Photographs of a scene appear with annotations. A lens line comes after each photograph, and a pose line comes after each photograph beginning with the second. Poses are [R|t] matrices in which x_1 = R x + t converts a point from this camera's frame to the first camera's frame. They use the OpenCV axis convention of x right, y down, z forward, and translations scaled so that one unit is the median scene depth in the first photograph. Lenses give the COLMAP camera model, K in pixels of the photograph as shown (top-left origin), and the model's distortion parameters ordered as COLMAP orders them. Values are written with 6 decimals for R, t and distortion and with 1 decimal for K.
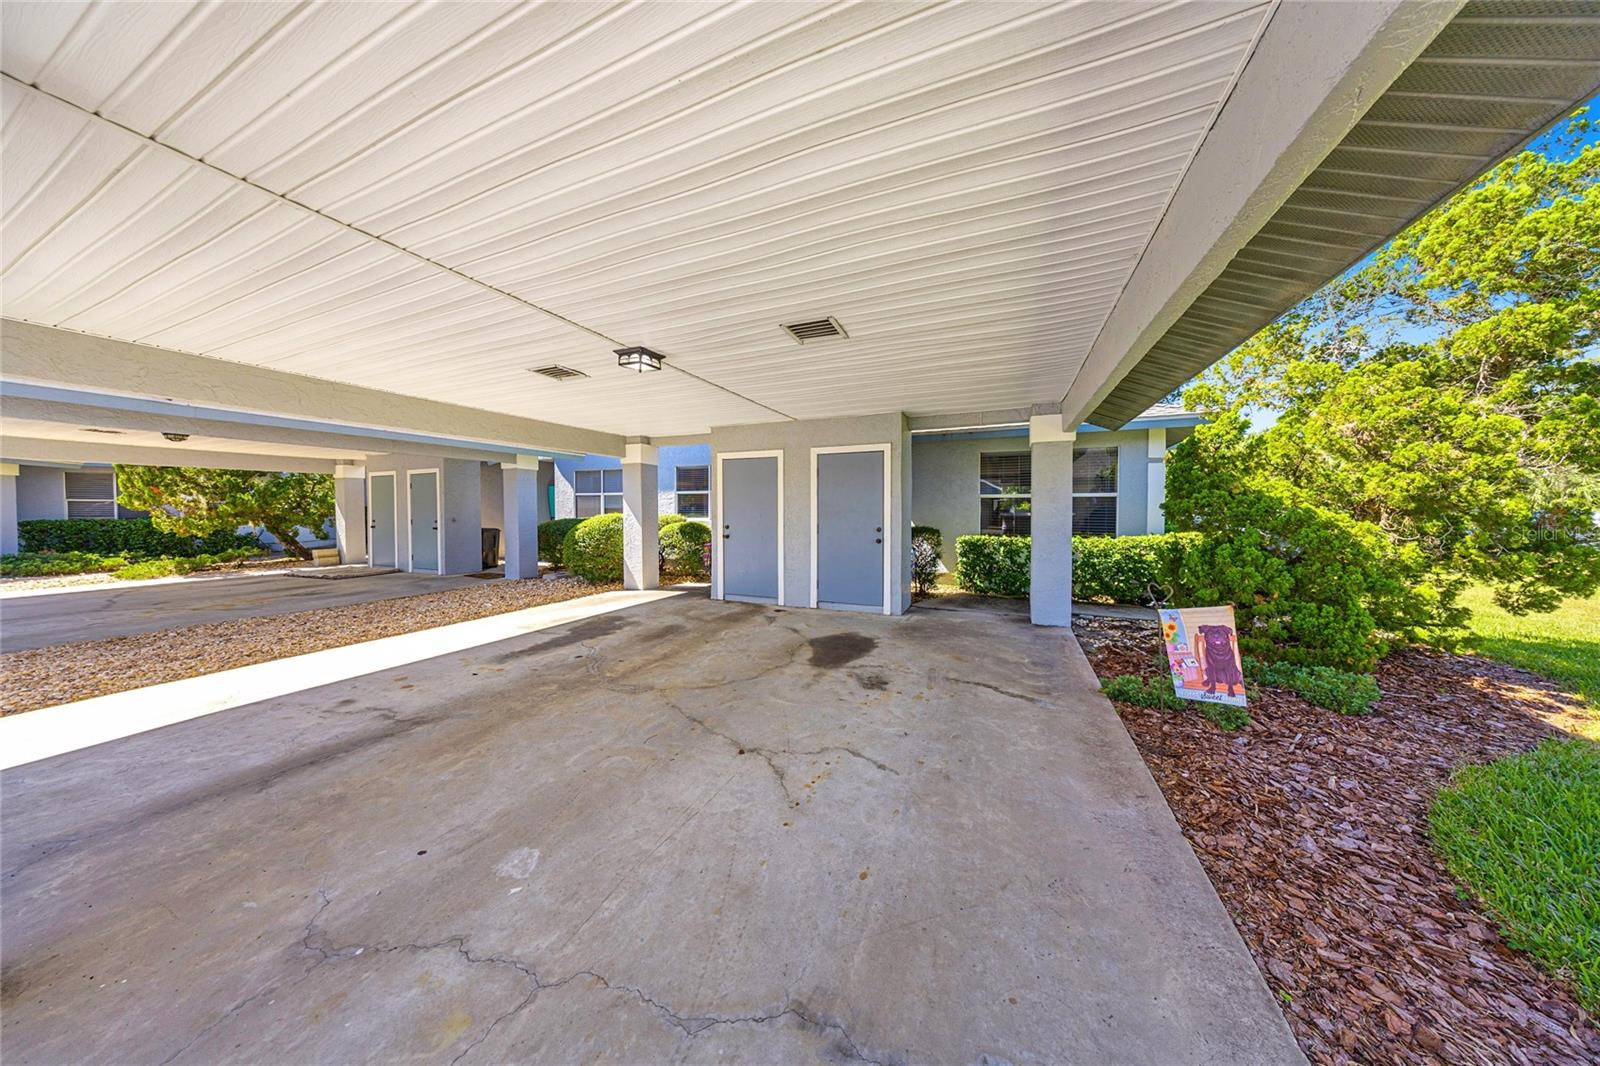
lens RADIAL K [[466.8, 0, 800.4], [0, 466.8, 522.6], [0, 0, 1]] dist [-0.010304, -0.000050]
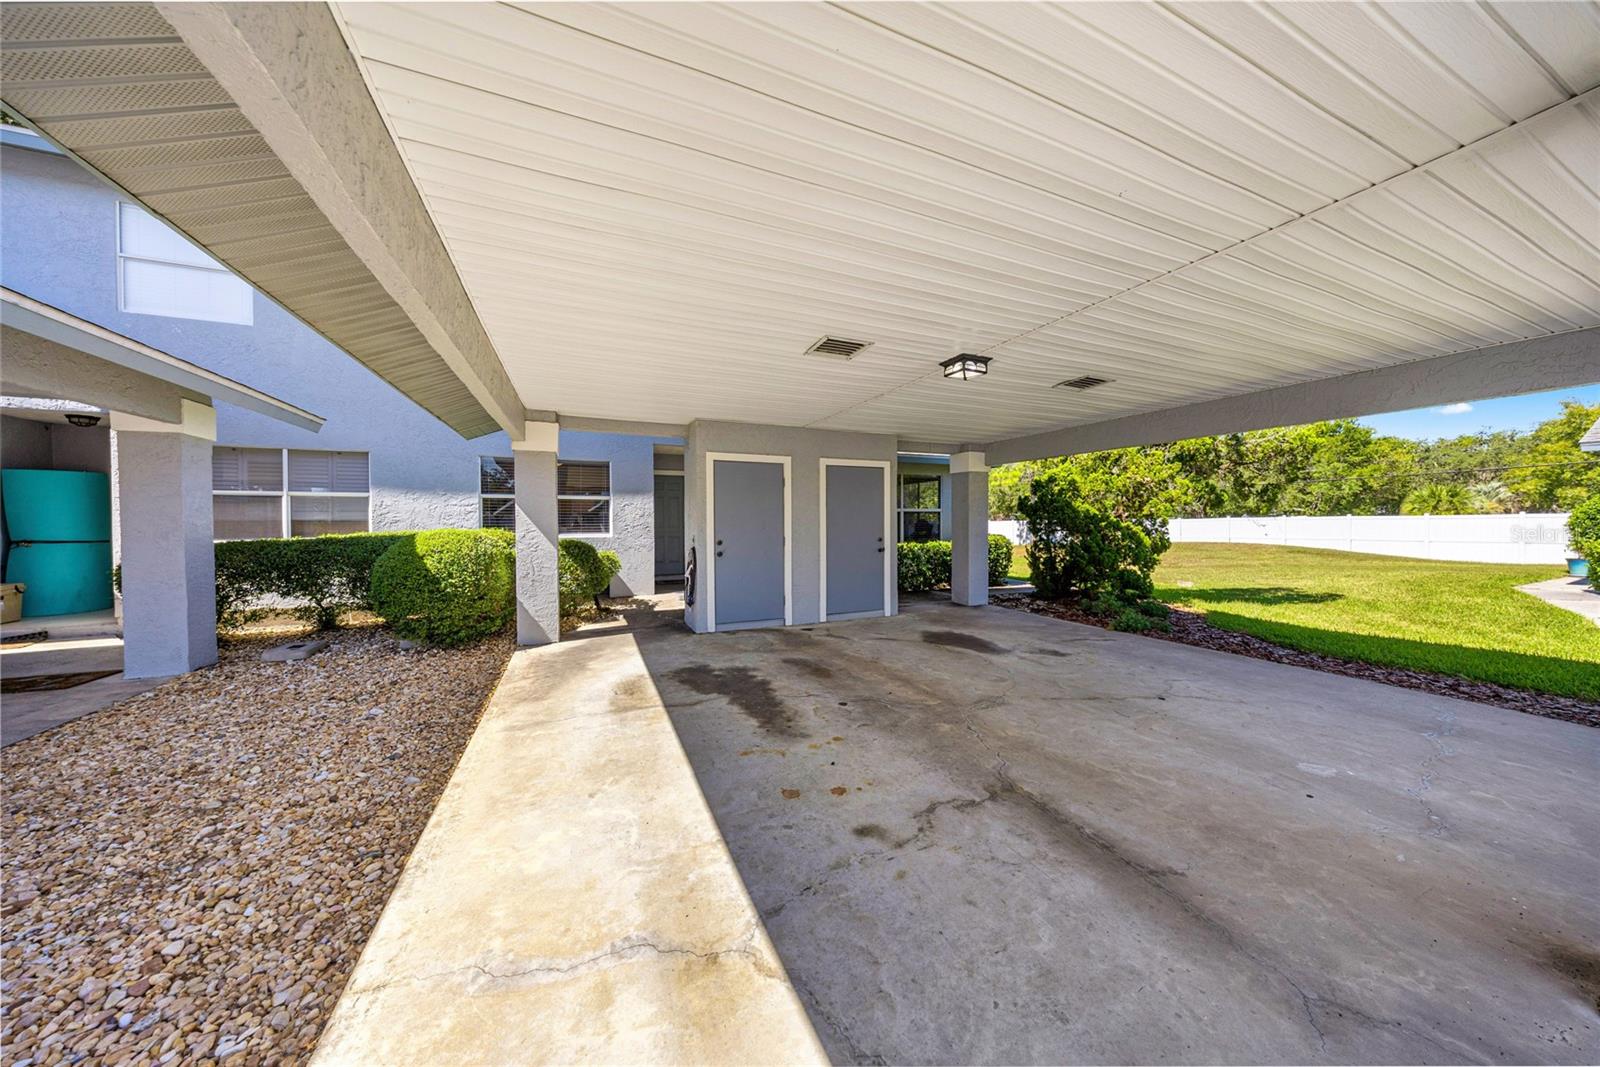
lens RADIAL K [[507.0, 0, 800.0], [0, 507.0, 533.5], [0, 0, 1]] dist [-0.010970, -0.000063]
pose [[0.690343, -0.017828, 0.723262, -1.225862], [0.020995, 0.999769, 0.004604, -0.012724], [-0.723177, 0.012006, 0.690558, 0.474055]]
